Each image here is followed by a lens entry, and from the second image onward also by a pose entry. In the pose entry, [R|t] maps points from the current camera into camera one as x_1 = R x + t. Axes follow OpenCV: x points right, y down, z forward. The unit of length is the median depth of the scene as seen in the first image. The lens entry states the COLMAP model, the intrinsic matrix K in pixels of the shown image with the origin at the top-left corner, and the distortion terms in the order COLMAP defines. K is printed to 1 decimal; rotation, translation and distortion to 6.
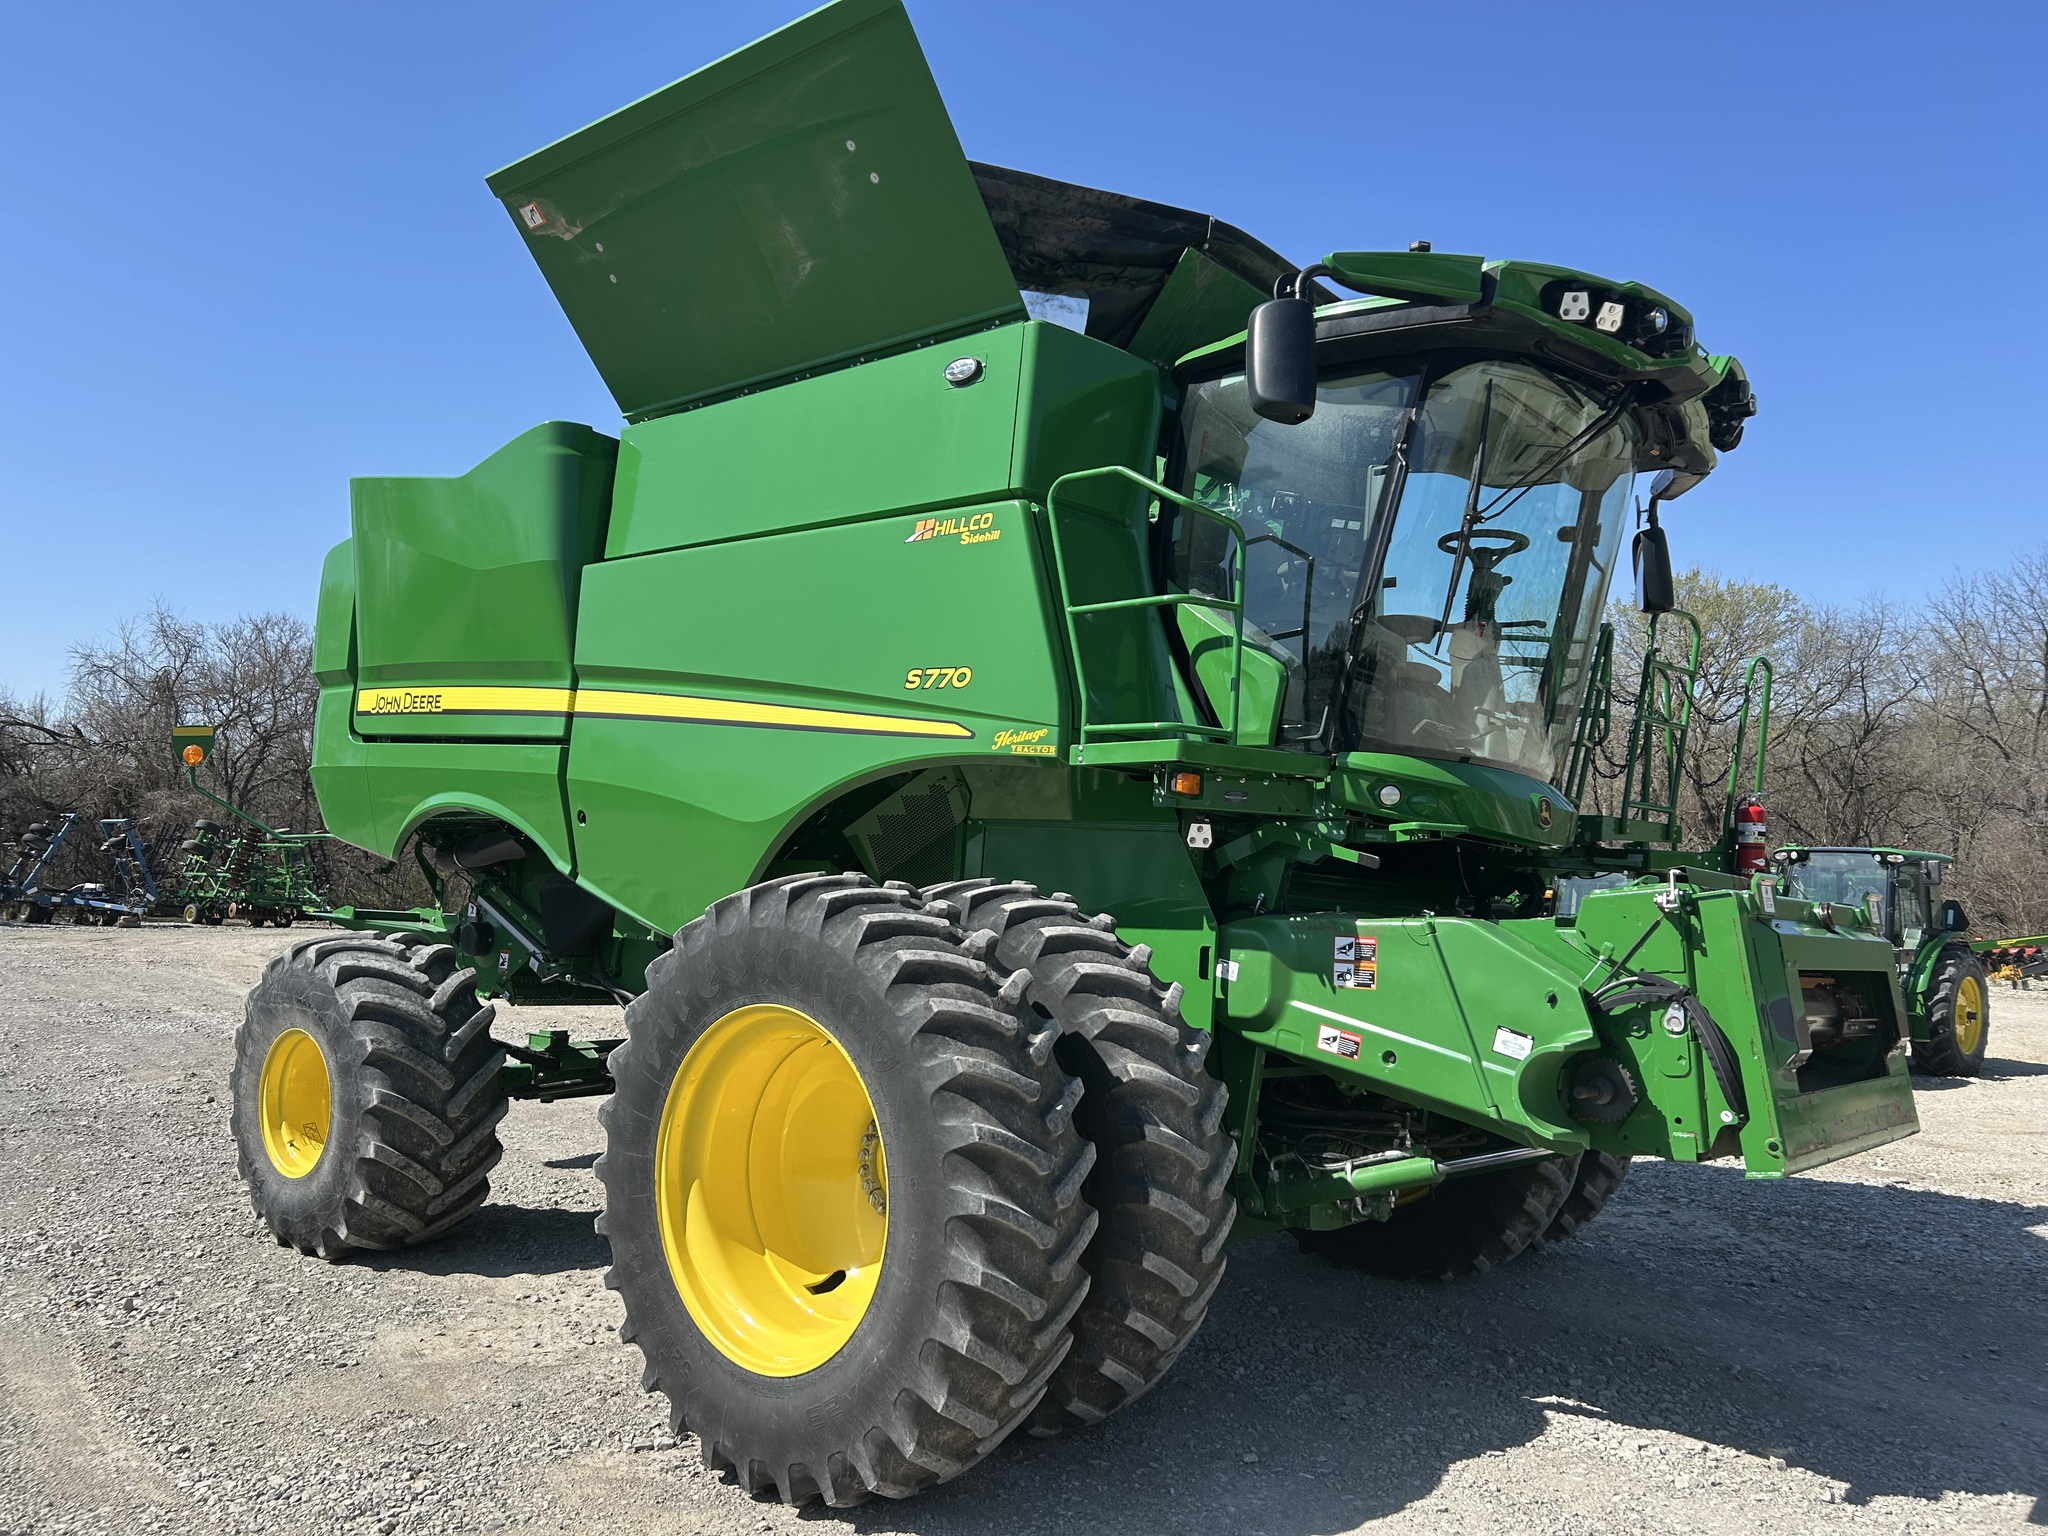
lens RADIAL K [[1503.7, 0, 1010.6], [0, 1503.7, 772.0], [0, 0, 1]] dist [0.030125, -0.021082]
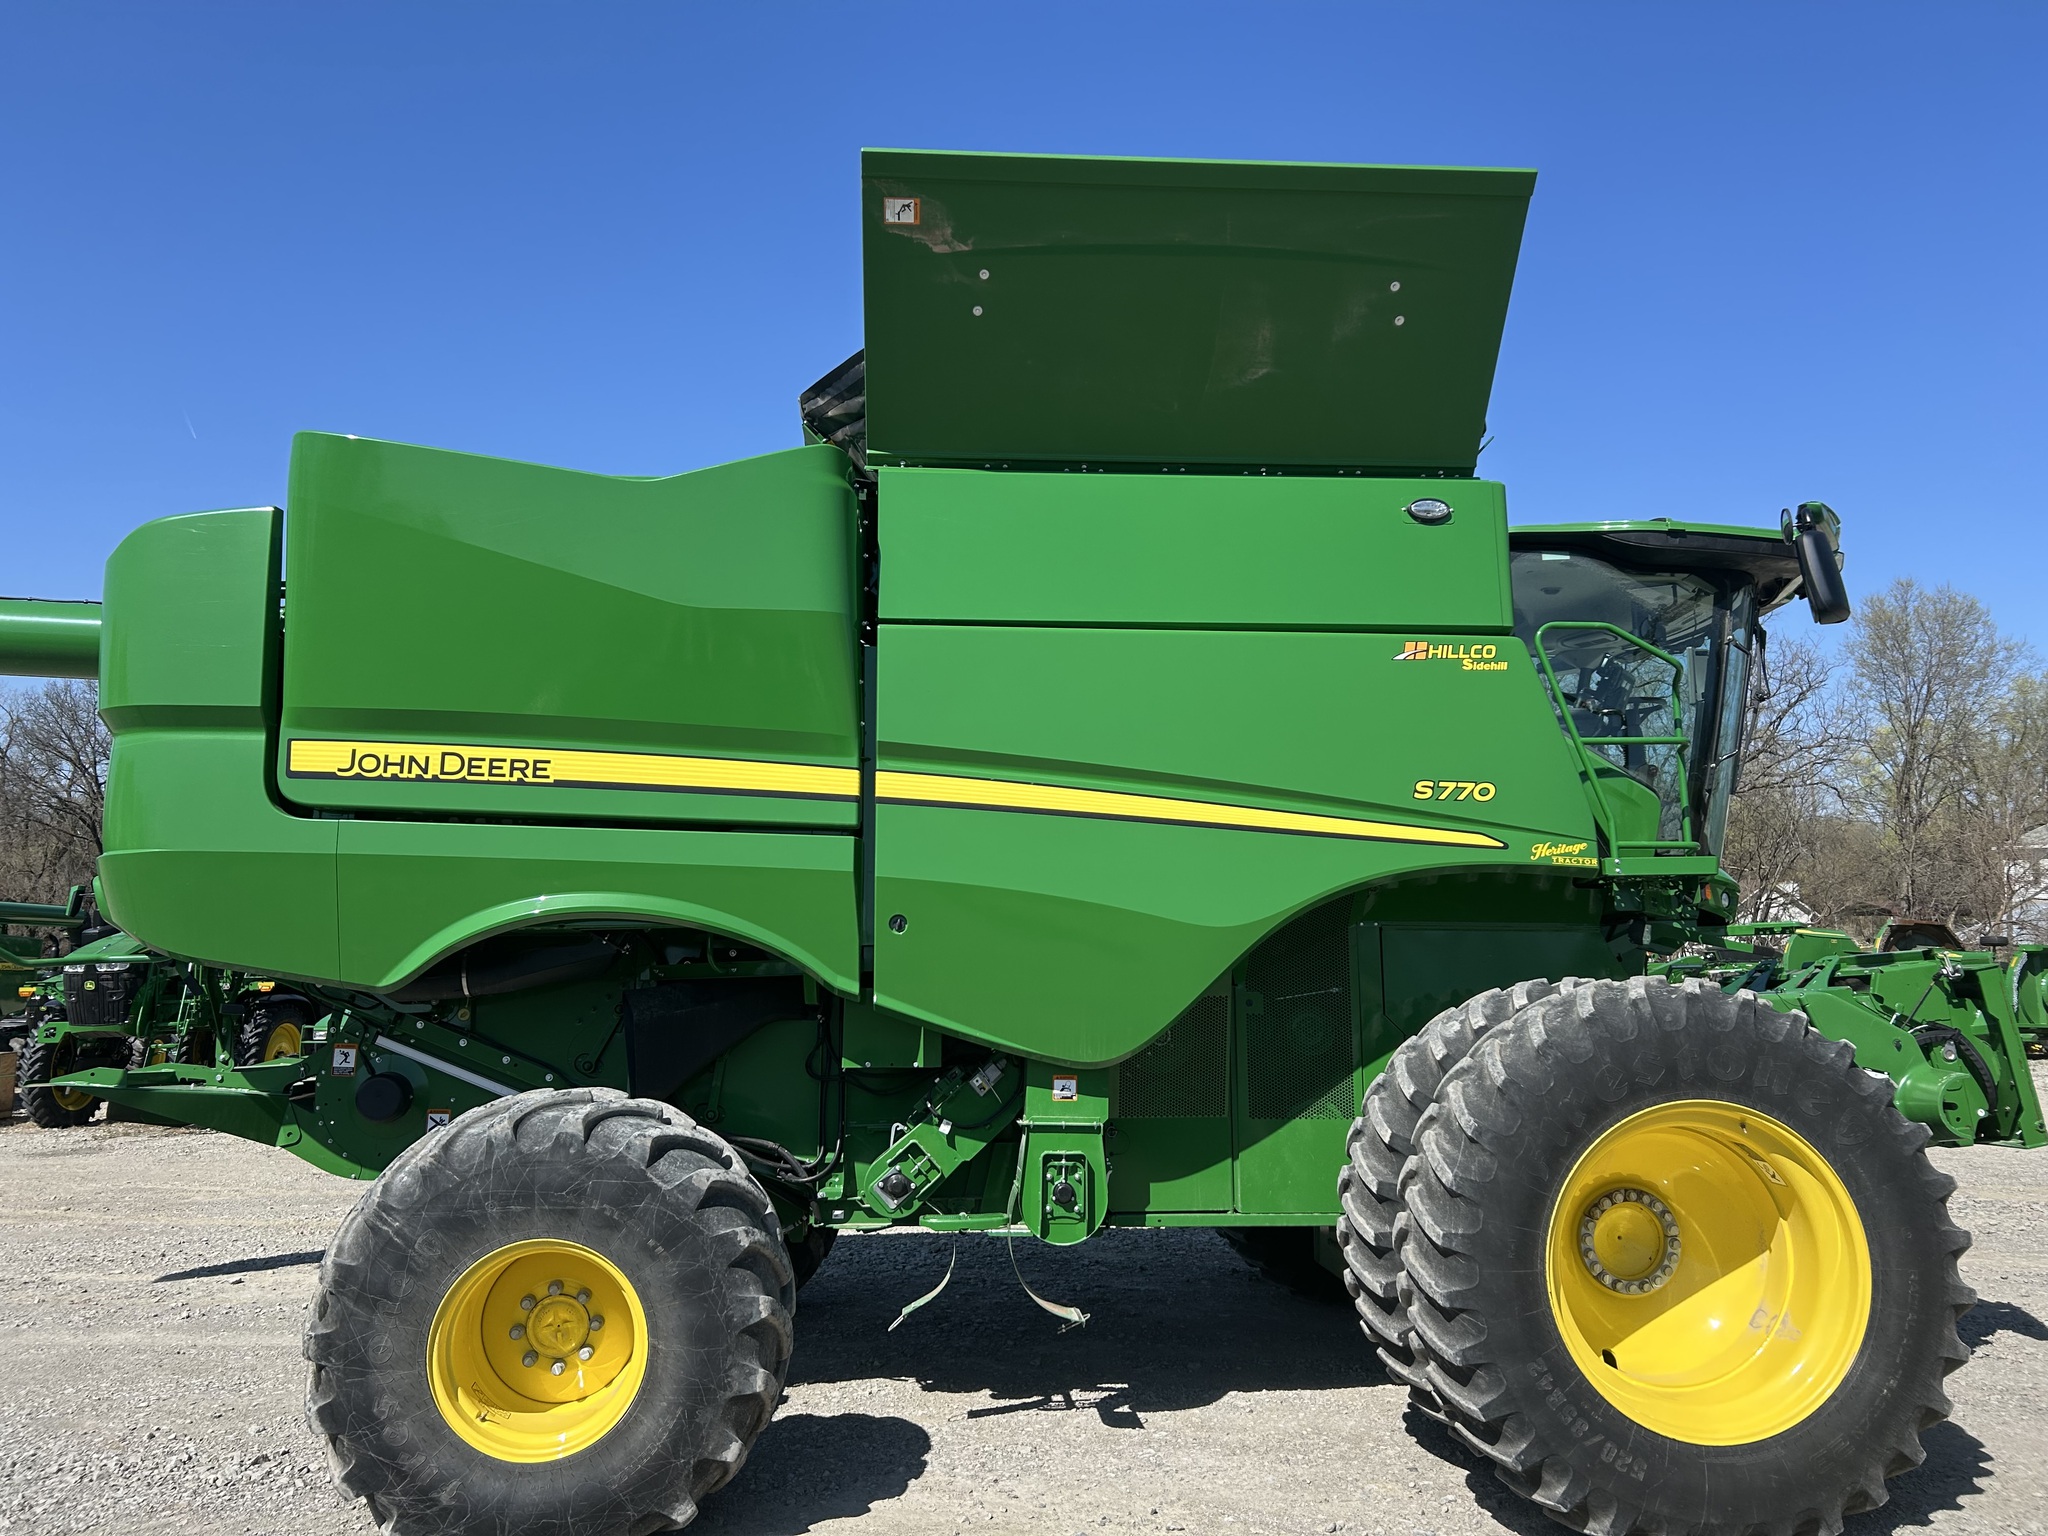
lens RADIAL K [[1453.2, 0, 1024.0], [0, 1453.2, 768.0], [0, 0, 1]] dist [0.082174, -0.154615]
pose [[0.730749, 0.057739, 0.680200, -0.879944], [-0.016370, 0.997612, -0.067096, -0.003283], [-0.682450, 0.037895, 0.729949, 0.399029]]
